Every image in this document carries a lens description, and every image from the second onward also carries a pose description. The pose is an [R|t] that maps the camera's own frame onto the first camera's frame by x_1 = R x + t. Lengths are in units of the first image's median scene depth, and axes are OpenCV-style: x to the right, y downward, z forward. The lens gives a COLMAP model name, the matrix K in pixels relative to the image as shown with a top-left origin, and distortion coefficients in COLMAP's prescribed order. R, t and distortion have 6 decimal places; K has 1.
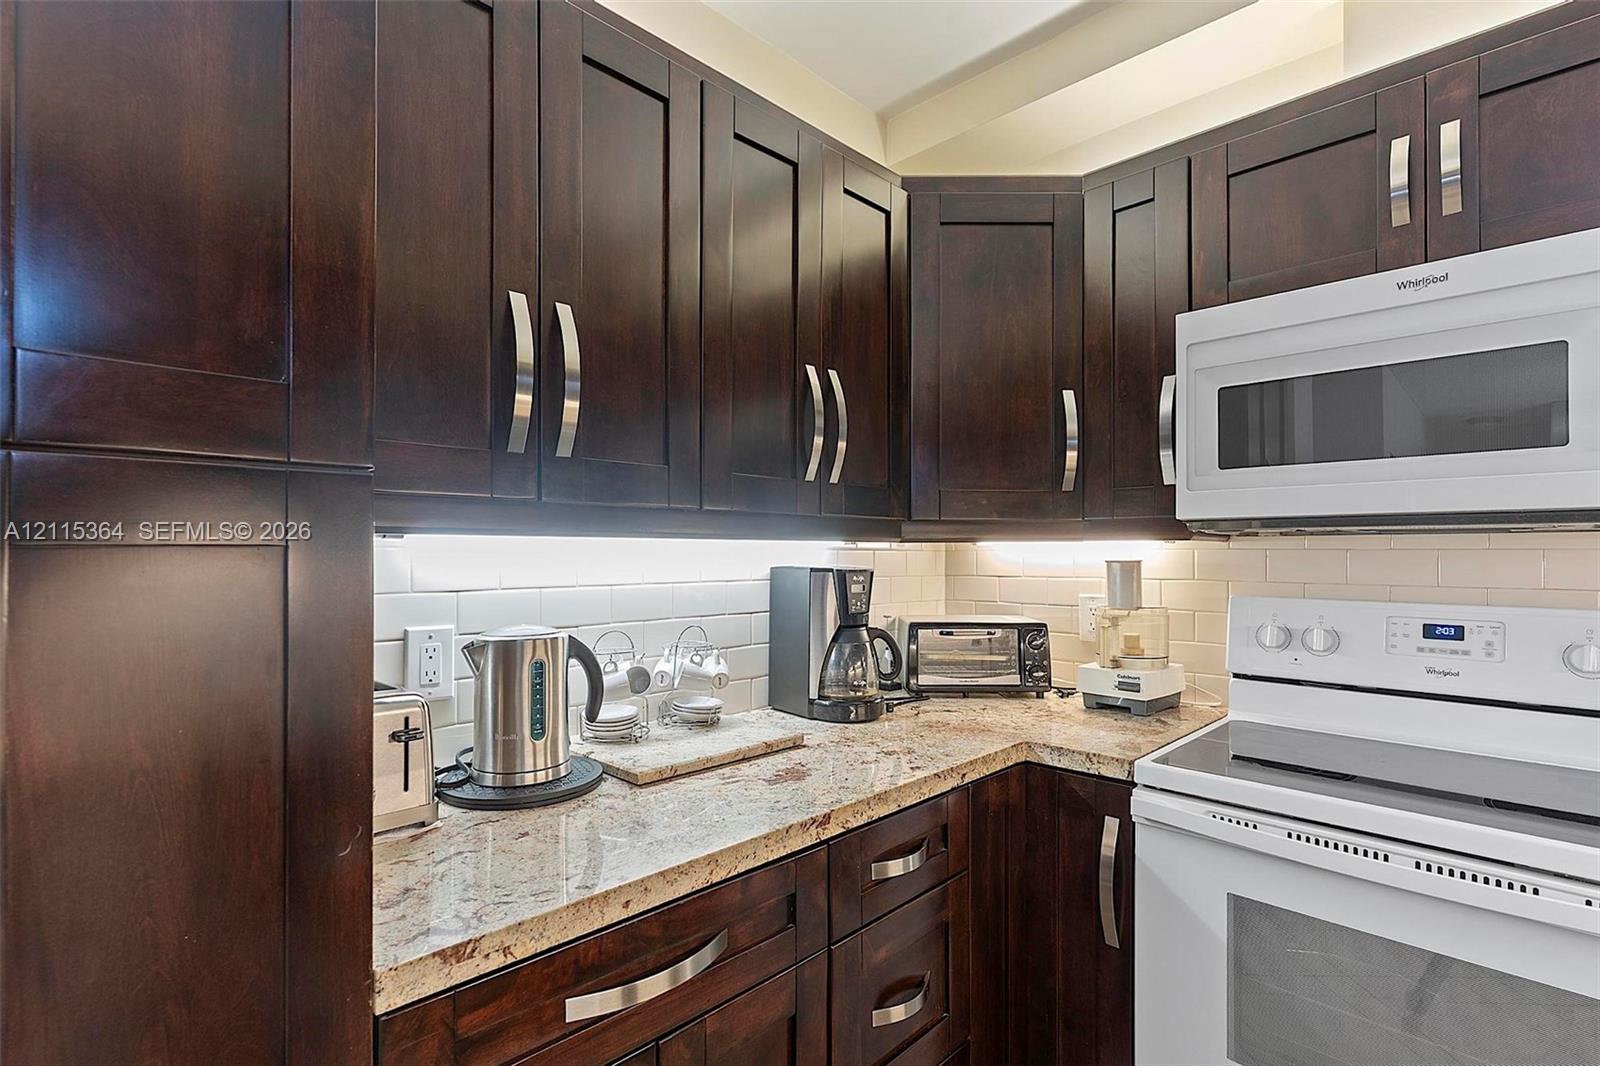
lens RADIAL K [[783.0, 0, 770.2], [0, 783.0, 544.2], [0, 0, 1]] dist [0.002046, -0.000344]
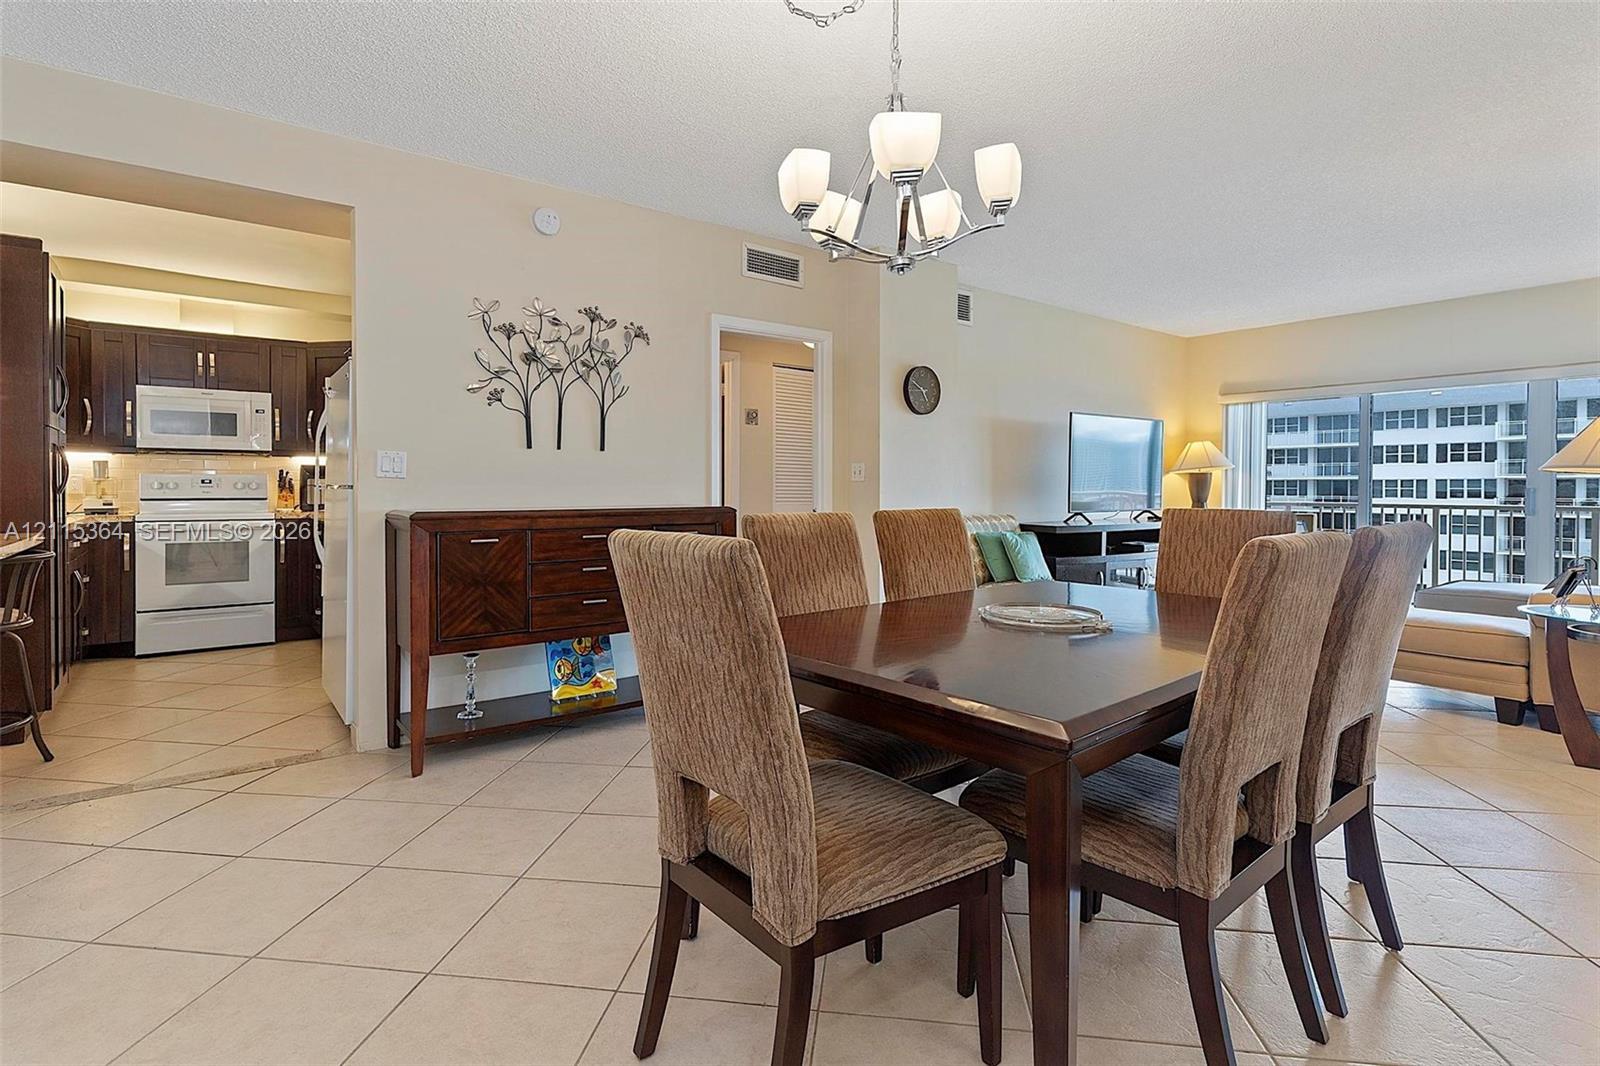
lens RADIAL K [[783.0, 0, 763.6], [0, 783.0, 495.6], [0, 0, 1]] dist [0.002046, -0.000344]
pose [[0.147935, -0.014865, 0.988885, -2.349763], [-0.012345, 0.999781, 0.016876, 0.082754], [-0.988920, -0.014705, 0.147719, -2.092415]]
